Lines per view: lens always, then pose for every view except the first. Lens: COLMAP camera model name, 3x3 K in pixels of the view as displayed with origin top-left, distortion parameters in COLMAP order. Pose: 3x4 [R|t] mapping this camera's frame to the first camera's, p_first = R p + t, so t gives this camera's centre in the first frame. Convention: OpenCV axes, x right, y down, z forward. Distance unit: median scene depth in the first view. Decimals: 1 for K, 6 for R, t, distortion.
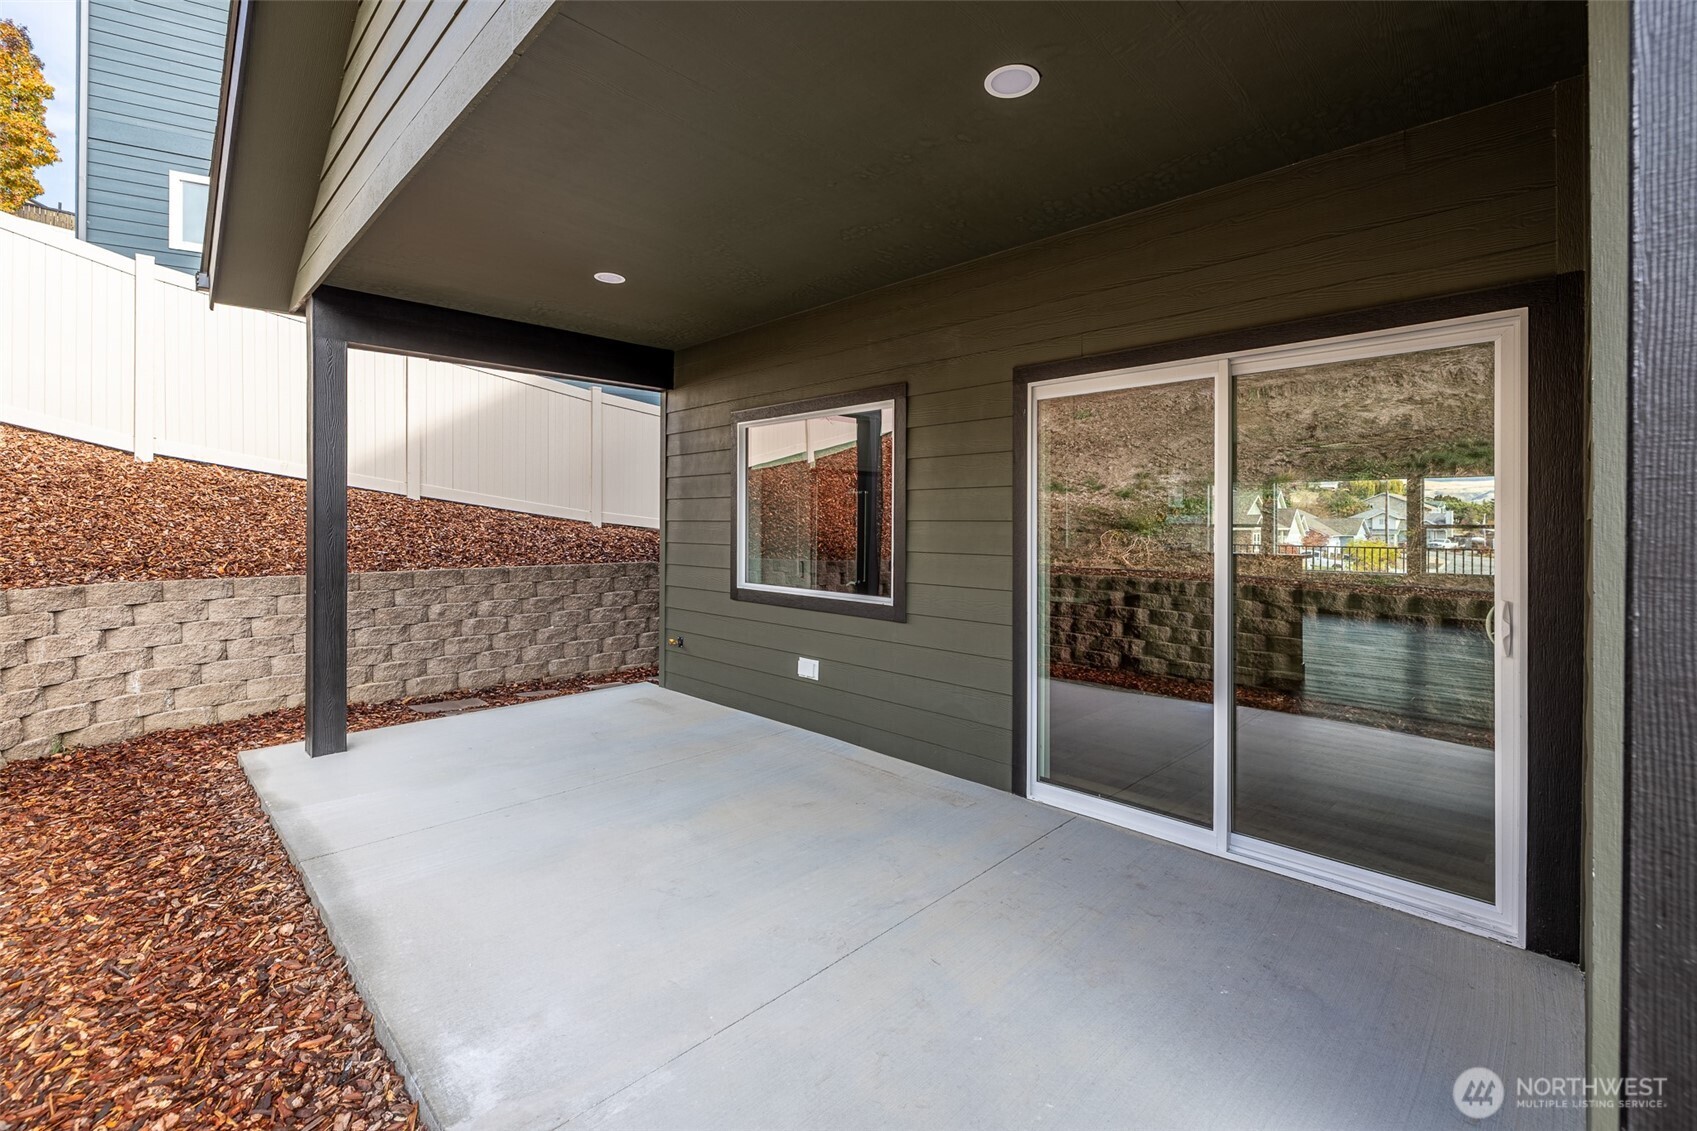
lens RADIAL K [[743.9, 0, 848.0], [0, 743.9, 523.9], [0, 0, 1]] dist [0.000031, -0.000192]
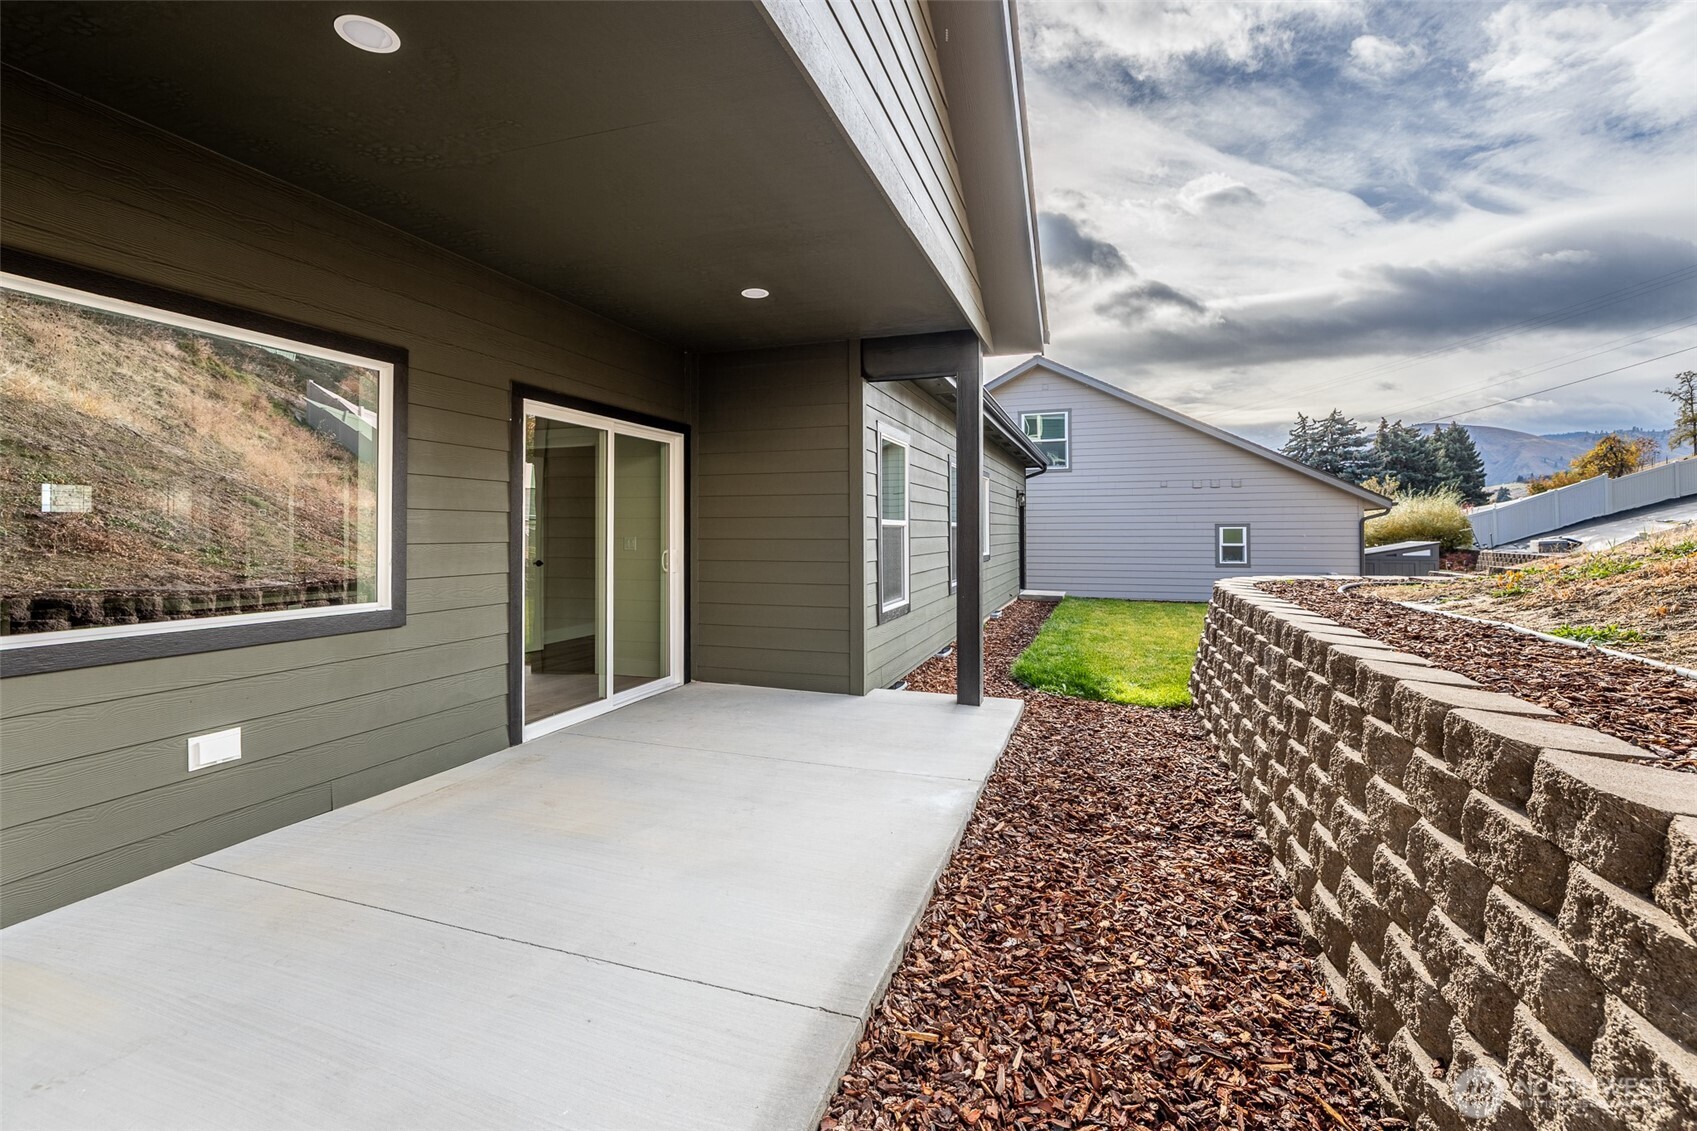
lens RADIAL K [[743.9, 0, 848.0], [0, 743.9, 523.9], [0, 0, 1]] dist [0.000031, -0.000192]
pose [[-0.434592, -0.000349, 0.900627, -0.818760], [-0.007024, 0.999971, -0.003002, 0.010698], [-0.900600, -0.007631, -0.434582, 0.801476]]
